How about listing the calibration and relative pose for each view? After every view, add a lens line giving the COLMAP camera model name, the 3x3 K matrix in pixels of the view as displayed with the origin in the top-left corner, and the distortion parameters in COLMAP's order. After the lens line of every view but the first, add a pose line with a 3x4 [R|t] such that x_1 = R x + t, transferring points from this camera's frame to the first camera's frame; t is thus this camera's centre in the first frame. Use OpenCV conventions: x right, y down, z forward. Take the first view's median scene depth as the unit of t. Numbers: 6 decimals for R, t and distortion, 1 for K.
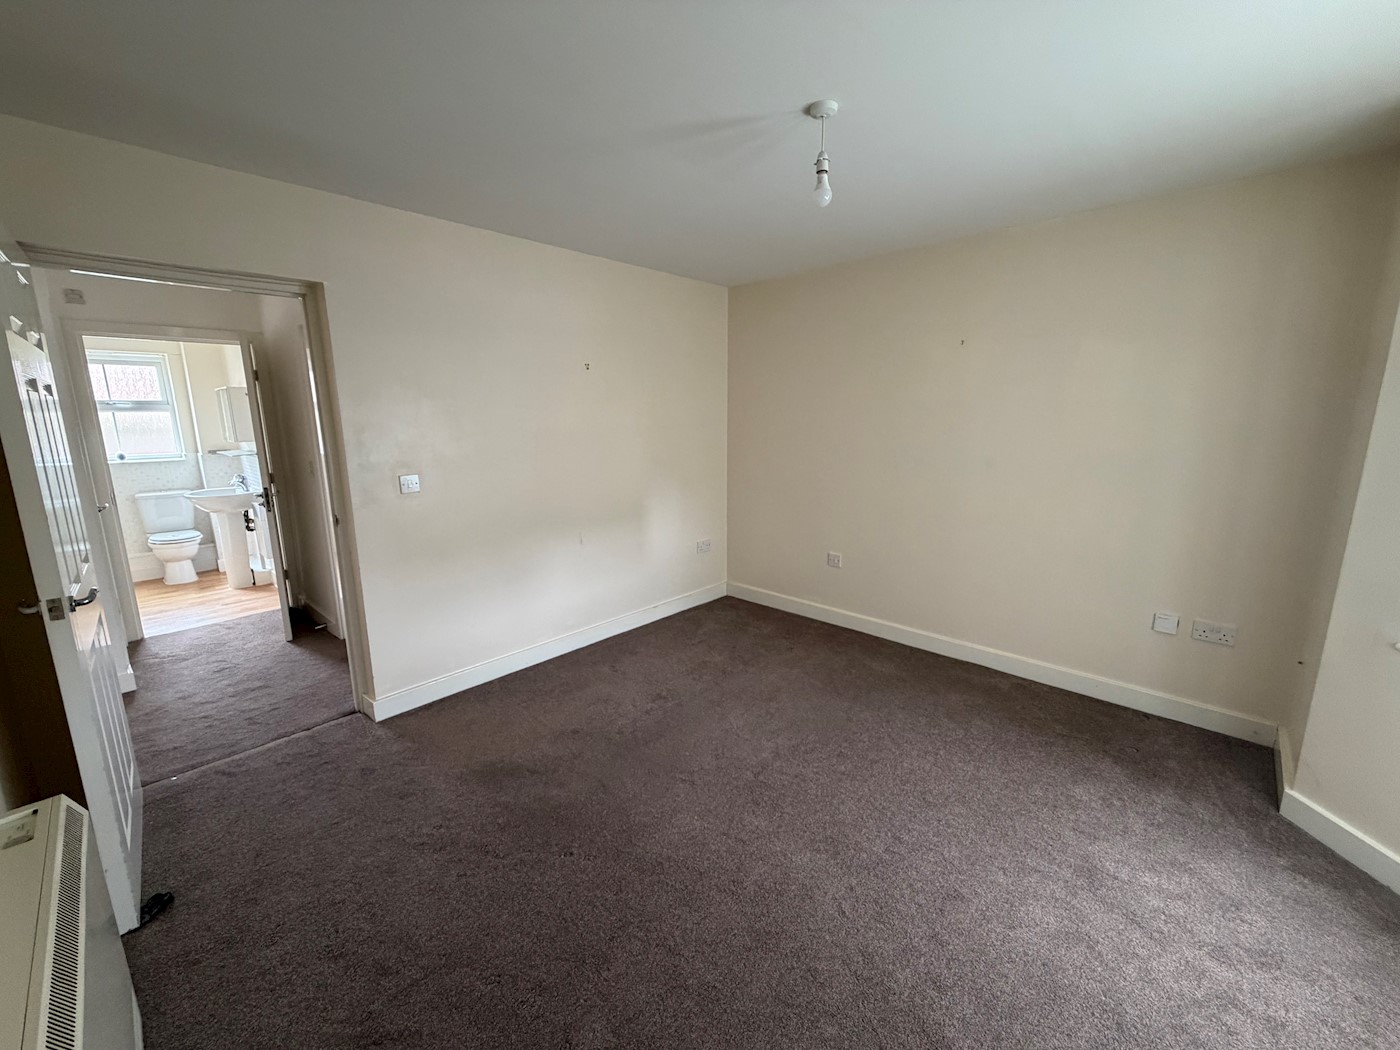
lens RADIAL K [[563.9, 0, 699.1], [0, 563.9, 526.3], [0, 0, 1]] dist [-0.000788, 0.000133]
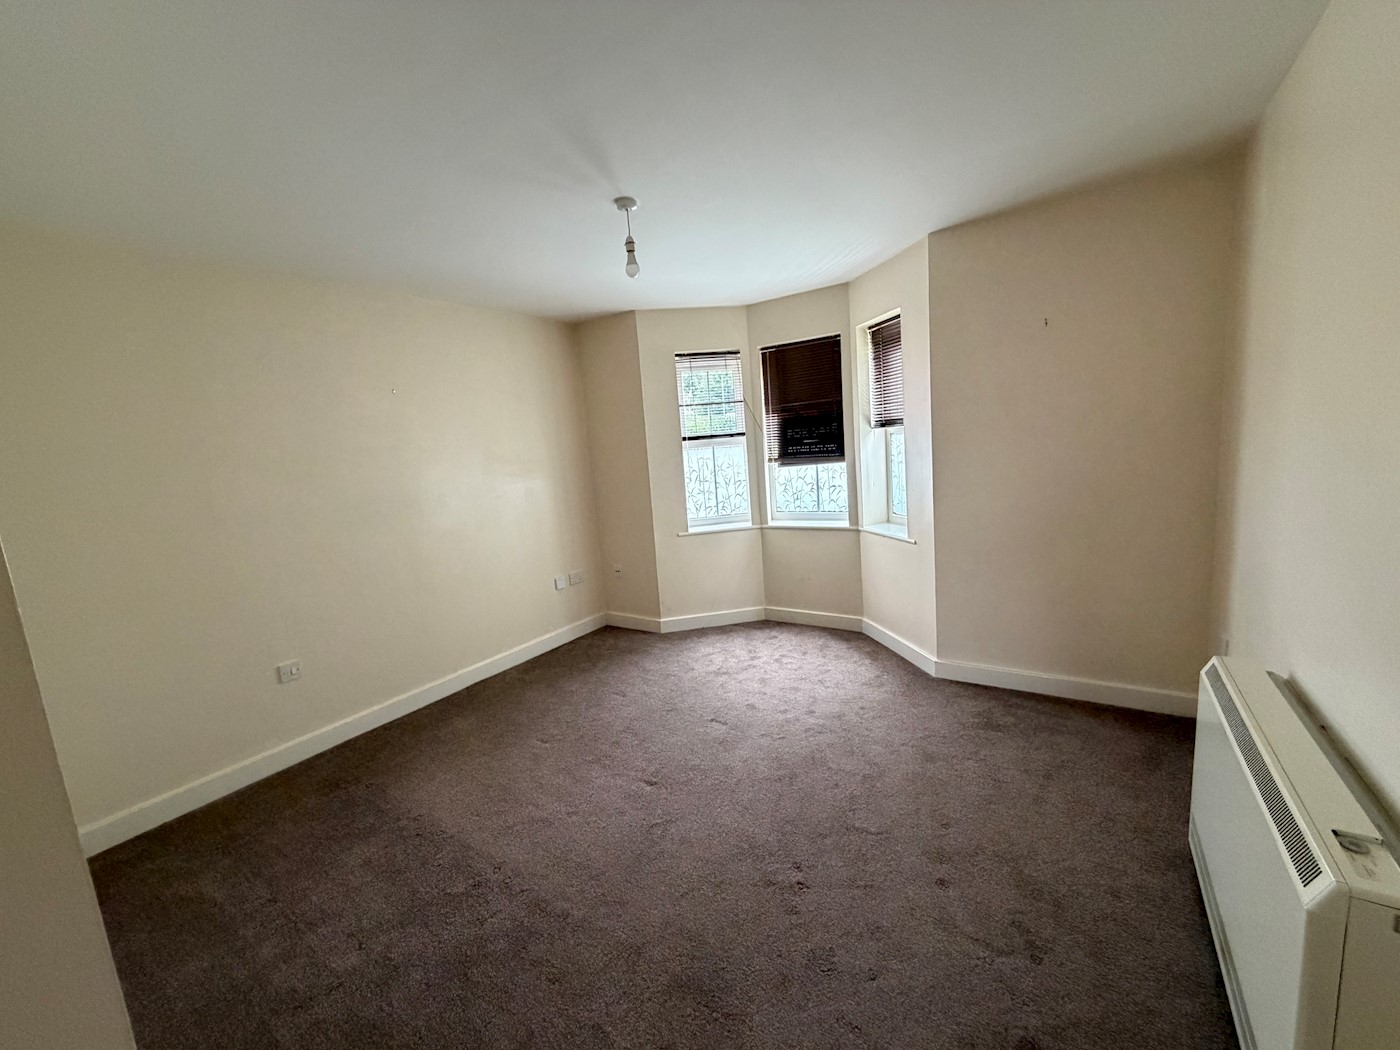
lens RADIAL K [[563.9, 0, 696.4], [0, 563.9, 524.4], [0, 0, 1]] dist [-0.000788, 0.000133]
pose [[-0.174204, -0.119730, 0.977404, -0.790587], [0.269090, 0.949013, 0.164212, -0.144161], [-0.947229, 0.291616, -0.133104, 0.840613]]
